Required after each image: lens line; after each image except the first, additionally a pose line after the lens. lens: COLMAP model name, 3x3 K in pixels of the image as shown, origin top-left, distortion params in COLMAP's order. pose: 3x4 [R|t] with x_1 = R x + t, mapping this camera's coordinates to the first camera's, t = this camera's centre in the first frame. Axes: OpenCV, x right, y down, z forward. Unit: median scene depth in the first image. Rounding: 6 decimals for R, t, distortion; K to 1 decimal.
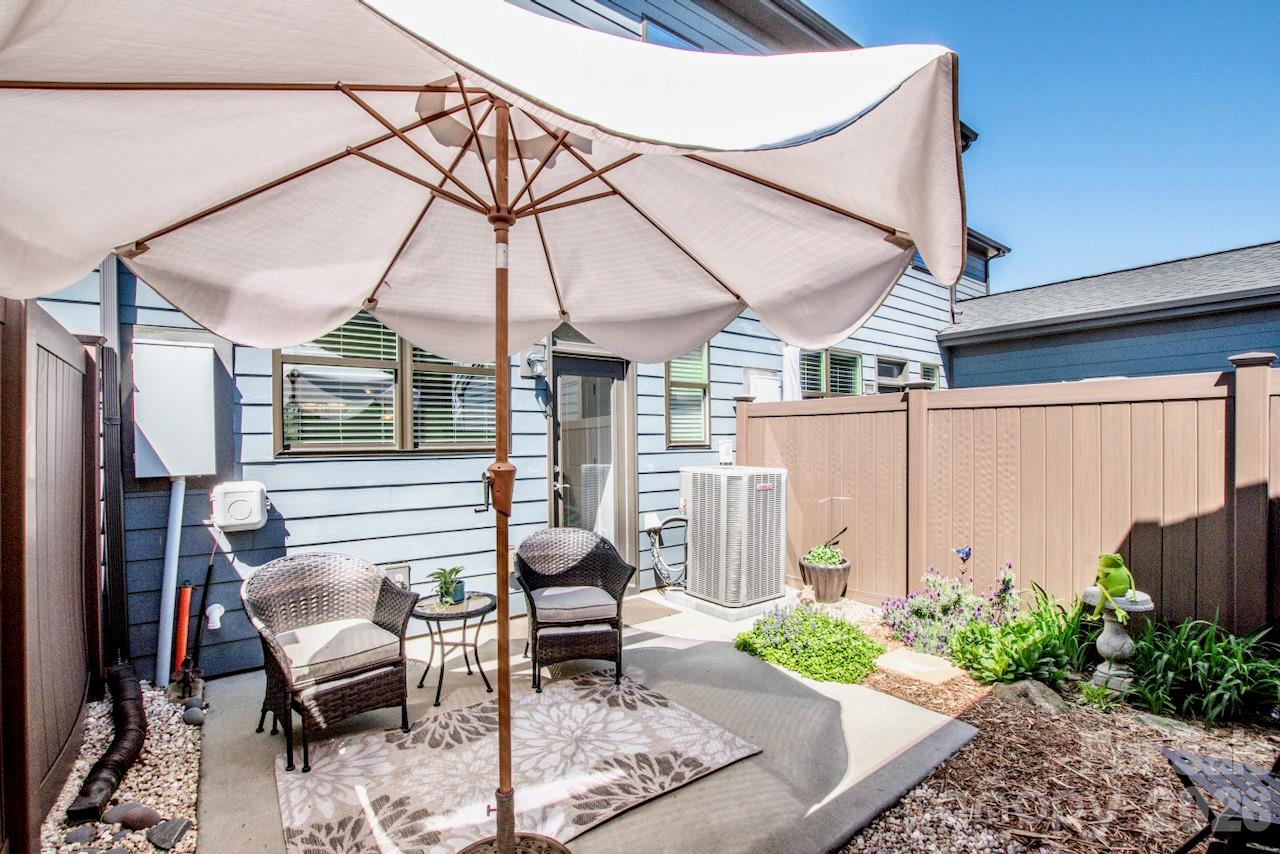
lens RADIAL K [[562.7, 0, 634.2], [0, 562.7, 430.1], [0, 0, 1]] dist [-0.030346, 0.000847]
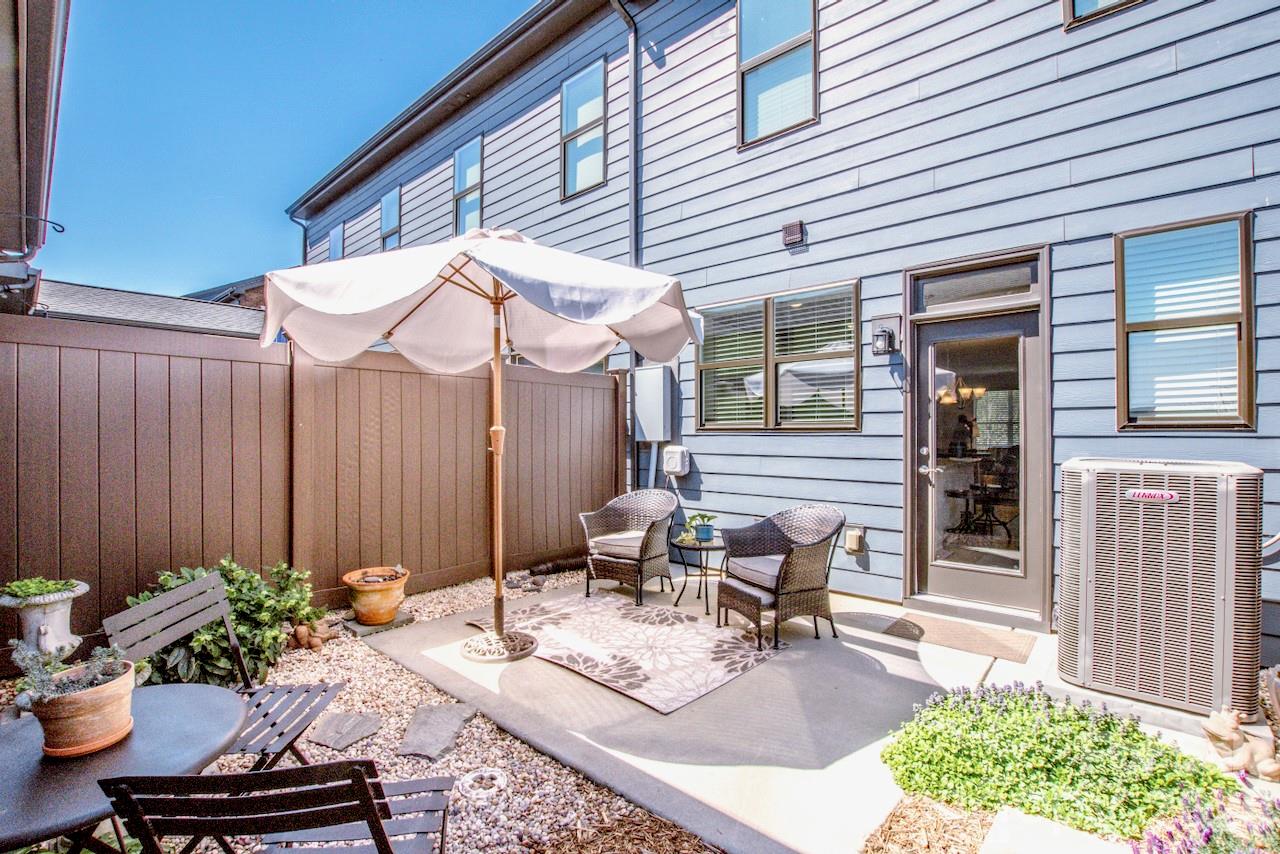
lens RADIAL K [[582.2, 0, 649.2], [0, 582.2, 421.9], [0, 0, 1]] dist [-0.030493, 0.001290]
pose [[0.203298, -0.002747, -0.979113, 1.048360], [0.024881, 0.999688, 0.002362, 0.016120], [0.978801, -0.024842, 0.203303, 0.615050]]
